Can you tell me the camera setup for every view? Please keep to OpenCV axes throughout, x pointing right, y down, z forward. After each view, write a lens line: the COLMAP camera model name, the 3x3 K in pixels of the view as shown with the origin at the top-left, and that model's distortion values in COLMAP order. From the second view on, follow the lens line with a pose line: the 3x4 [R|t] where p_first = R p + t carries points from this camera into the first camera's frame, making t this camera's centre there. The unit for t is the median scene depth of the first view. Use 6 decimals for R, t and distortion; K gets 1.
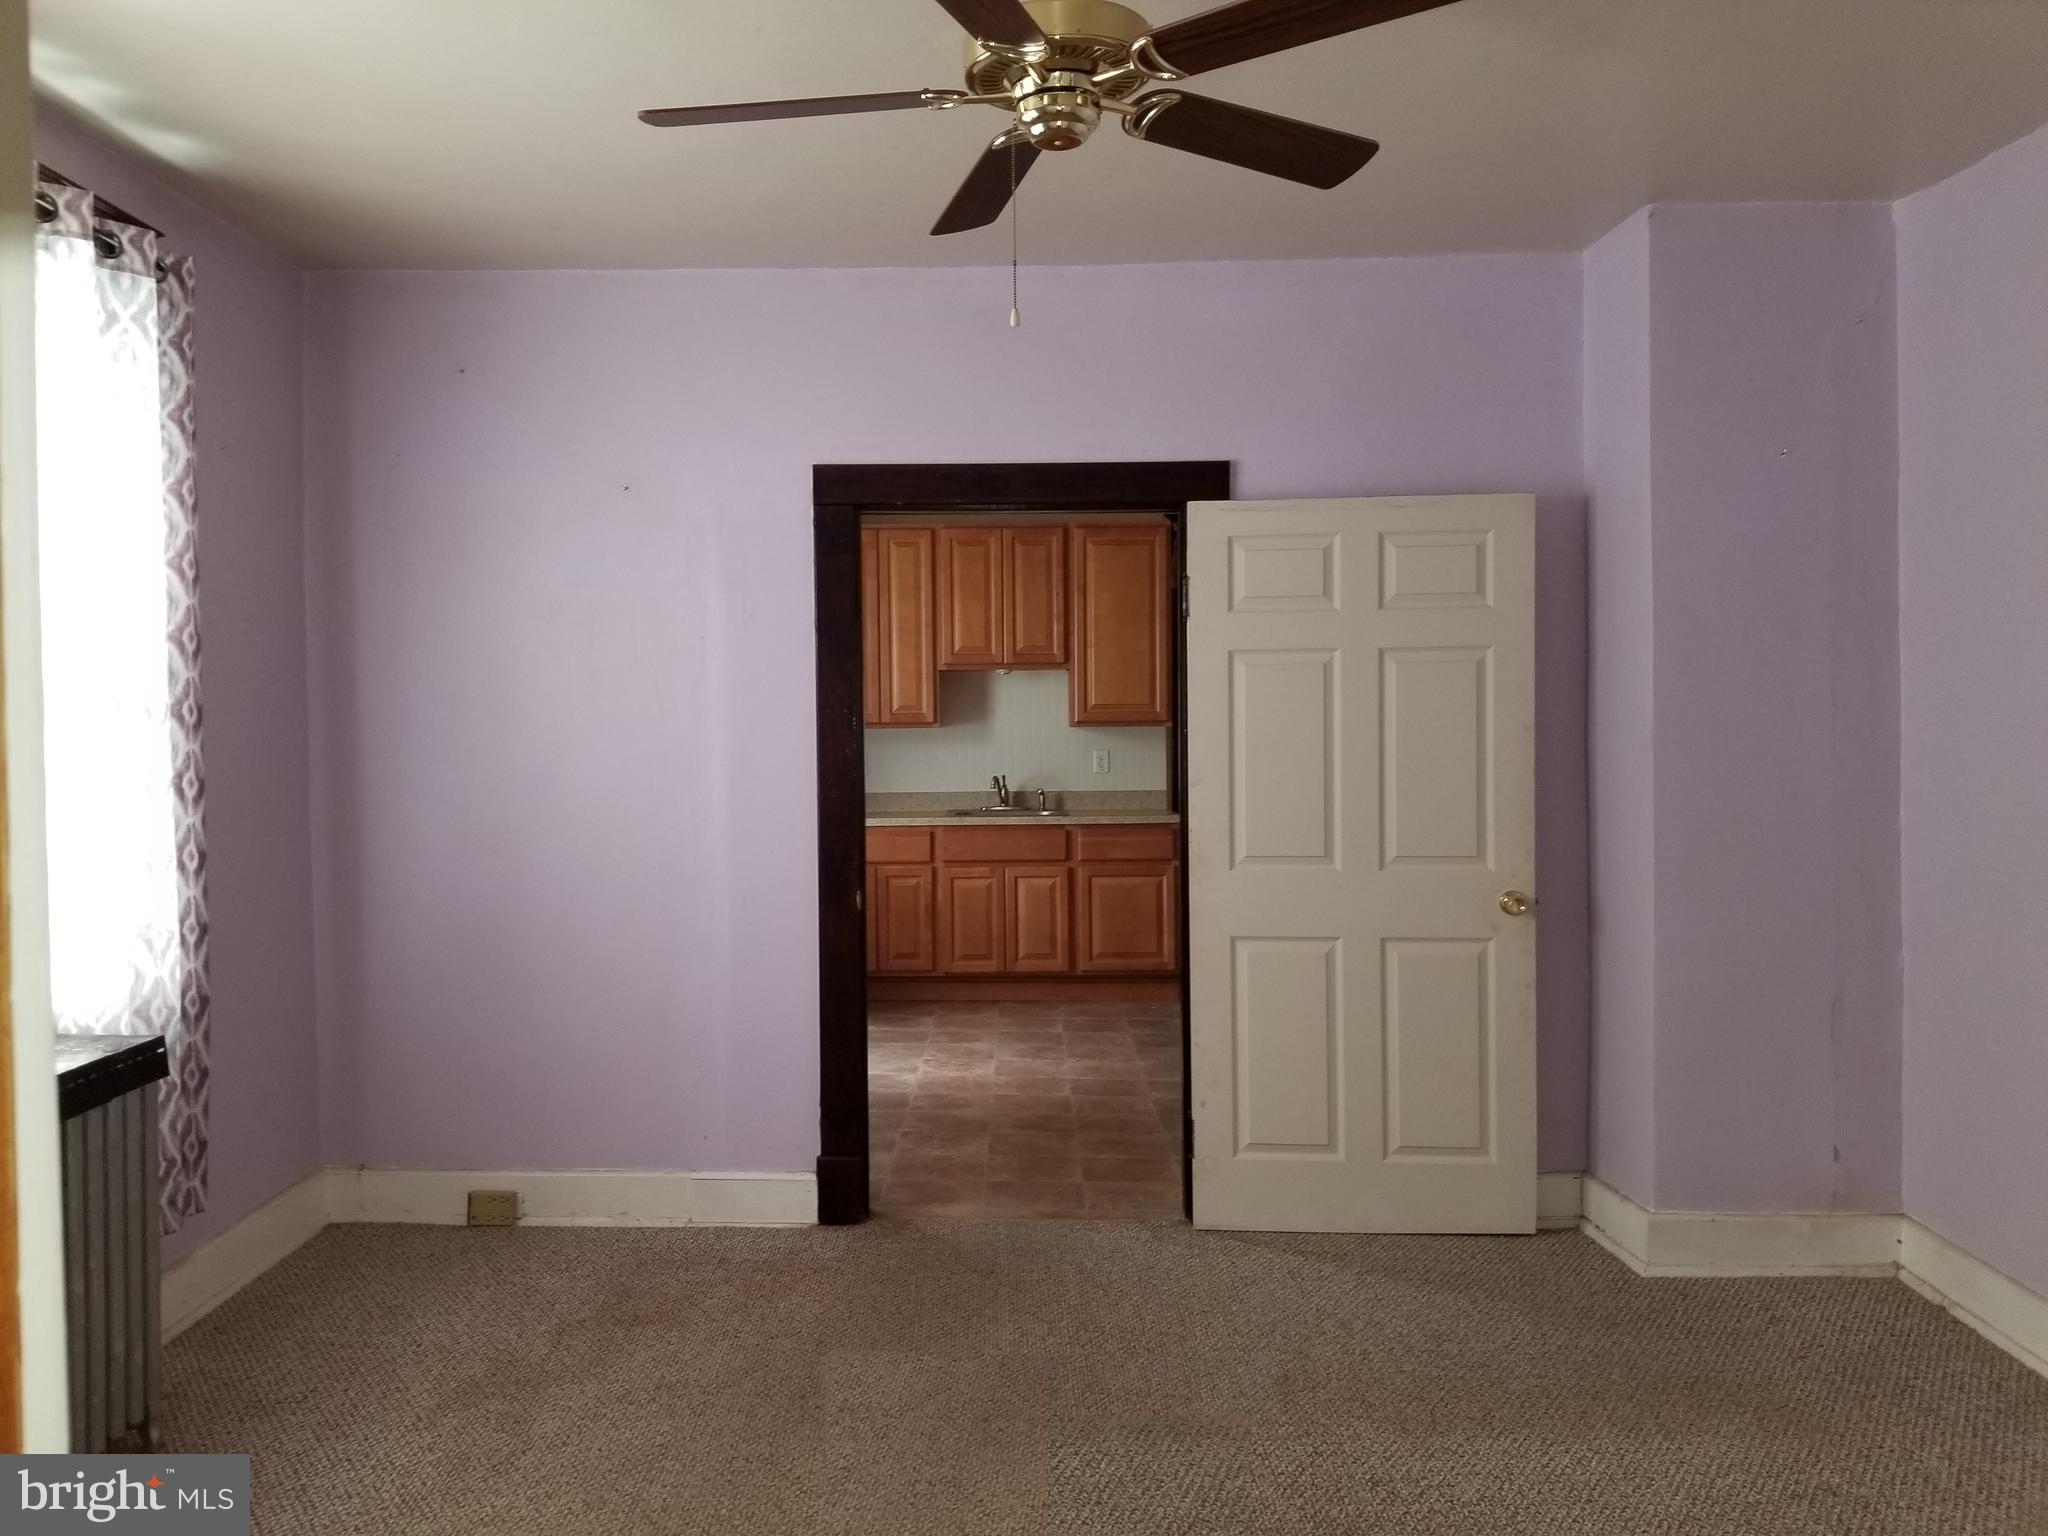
lens RADIAL K [[1640.0, 0, 1022.2], [0, 1640.0, 752.4], [0, 0, 1]] dist [0.086389, -0.148223]
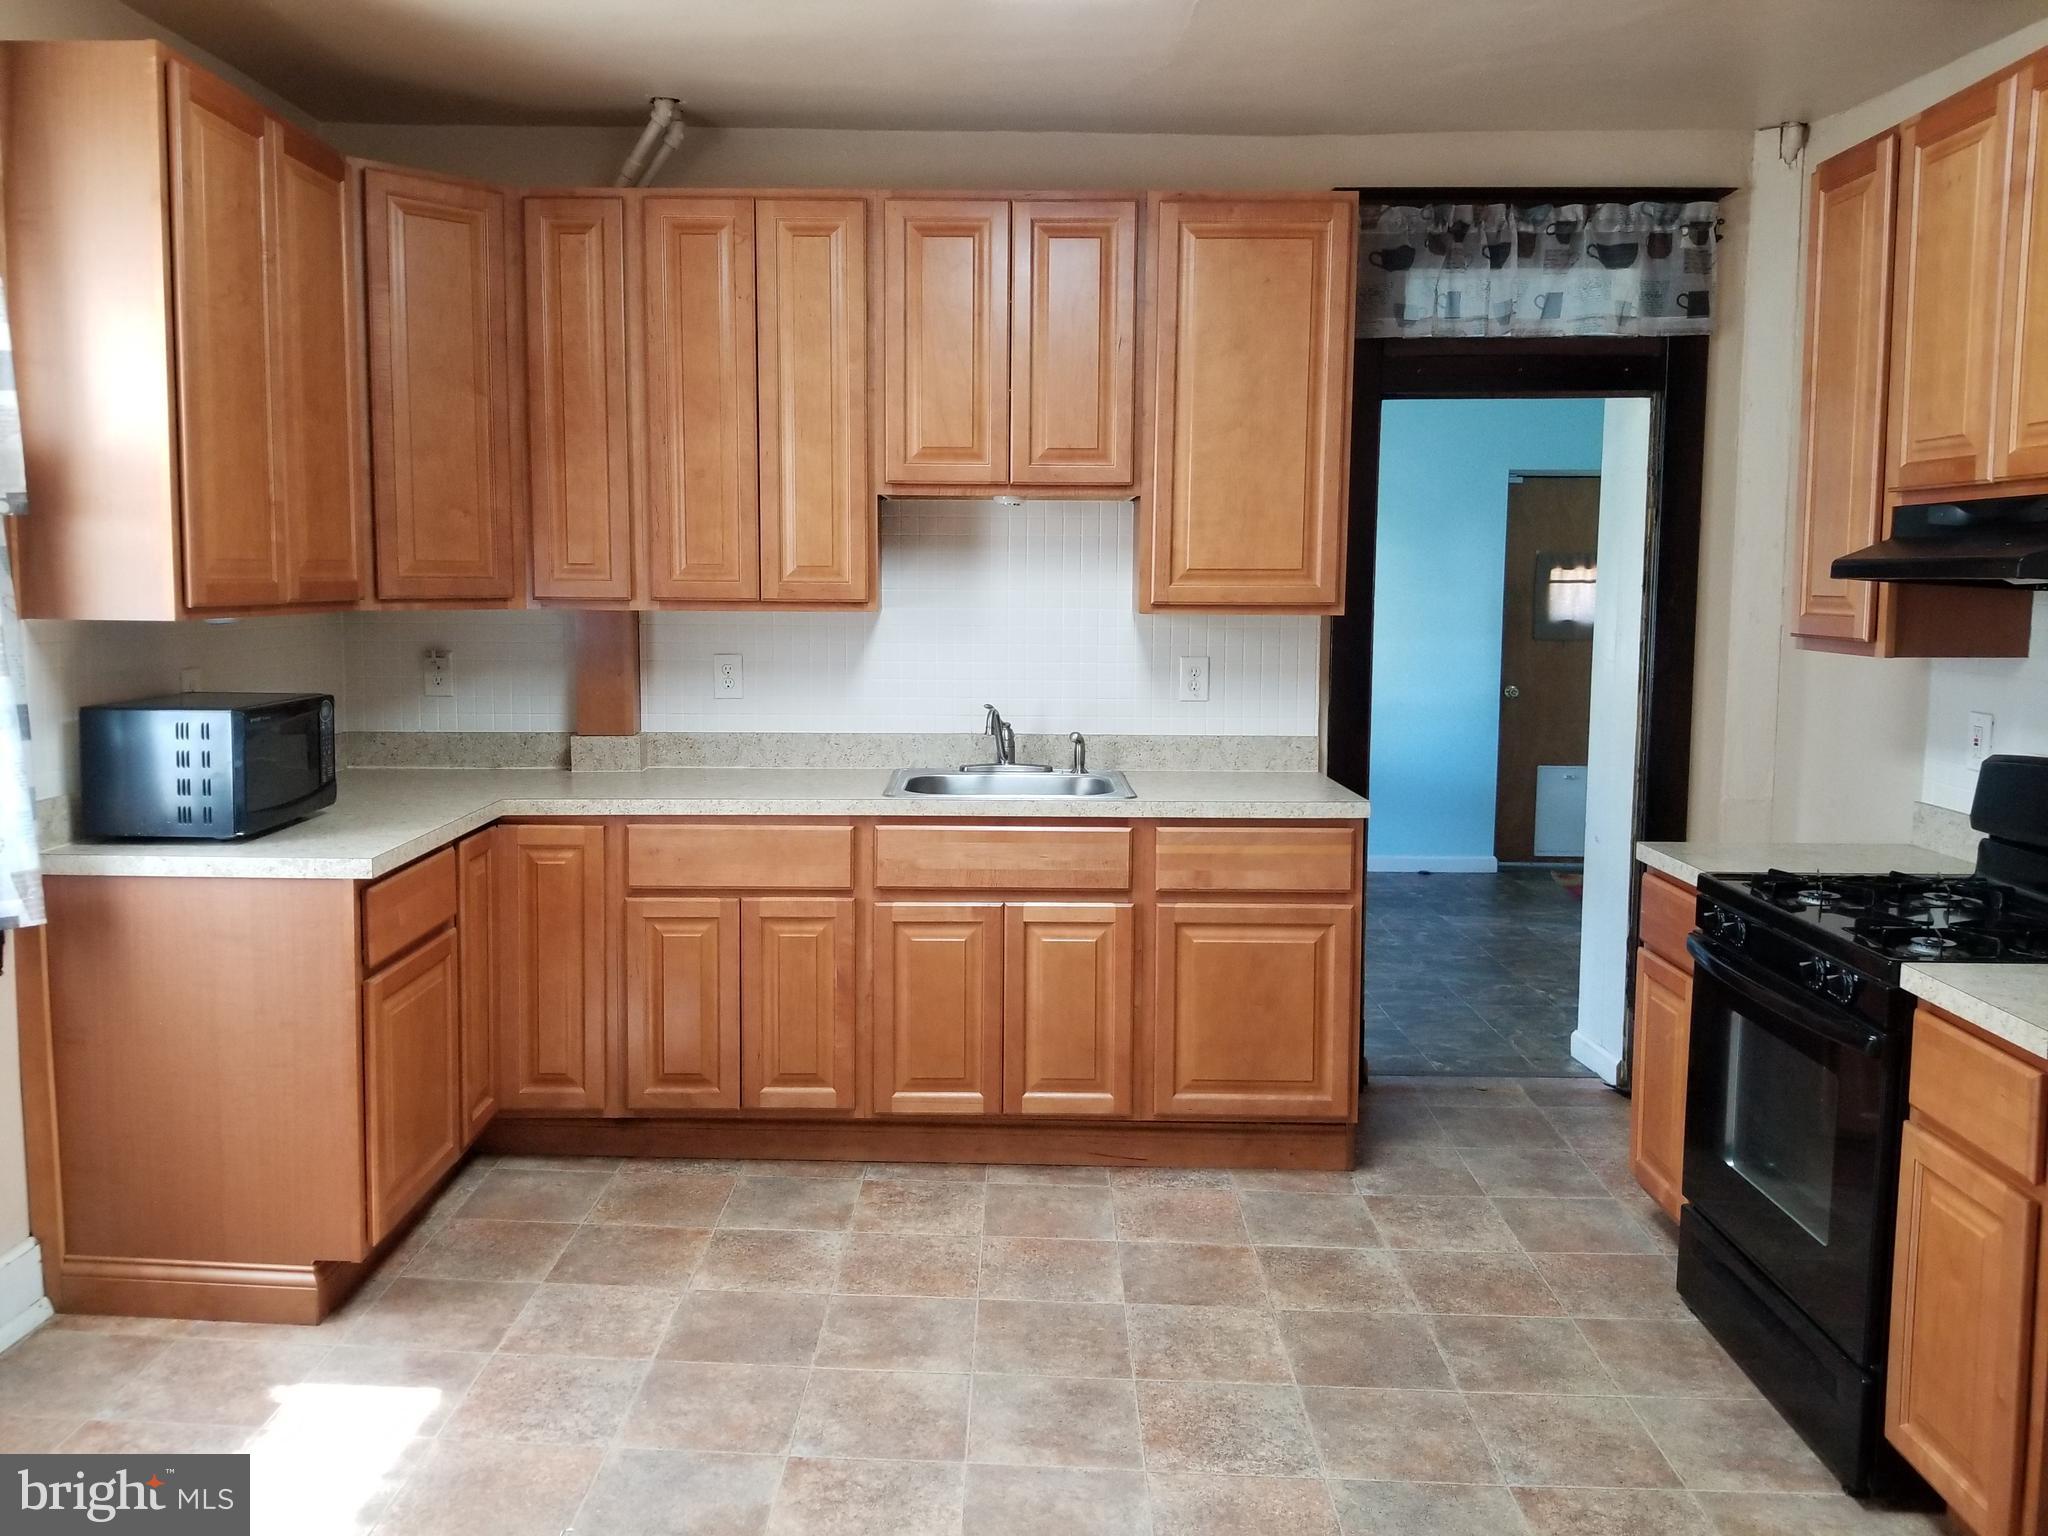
lens RADIAL K [[1583.4, 0, 1019.9], [0, 1583.4, 714.6], [0, 0, 1]] dist [0.090521, -0.112298]
pose [[0.999758, 0.017748, -0.013035, -0.000373], [-0.016898, 0.997894, 0.062627, -0.014596], [0.014119, -0.062392, 0.997952, 0.522126]]
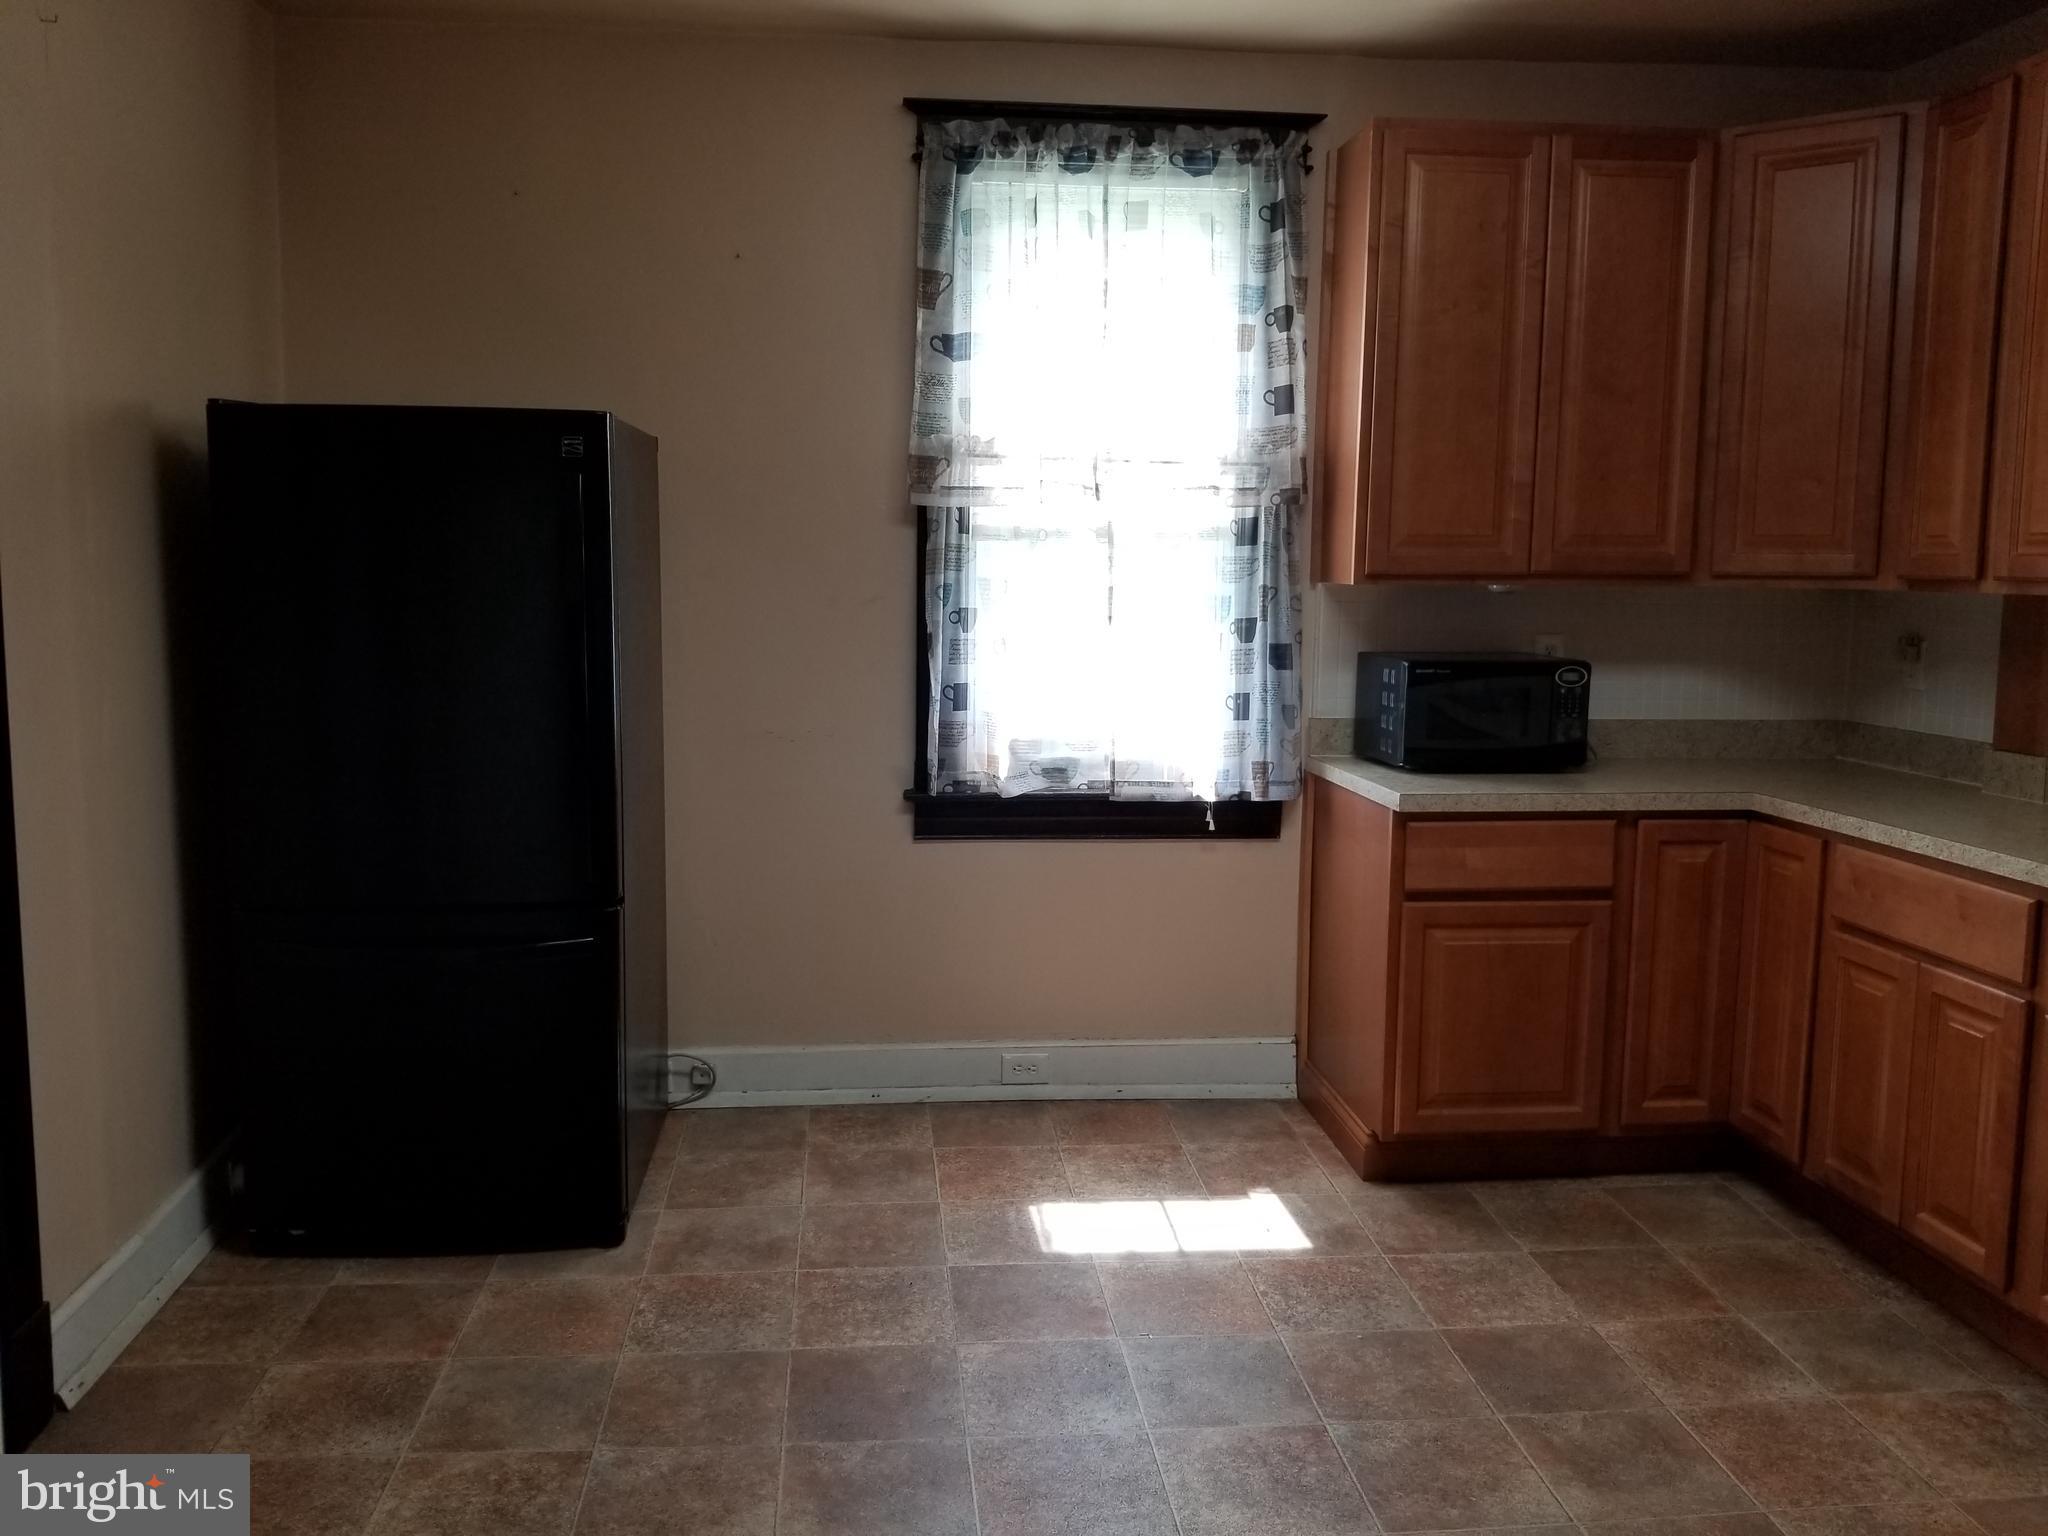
lens RADIAL K [[1640.0, 0, 1022.2], [0, 1640.0, 752.4], [0, 0, 1]] dist [0.086389, -0.148223]
pose [[0.101120, 0.127135, -0.986718, 0.255433], [-0.030319, 0.991734, 0.124674, -0.018915], [0.994412, 0.017309, 0.104139, 0.734640]]
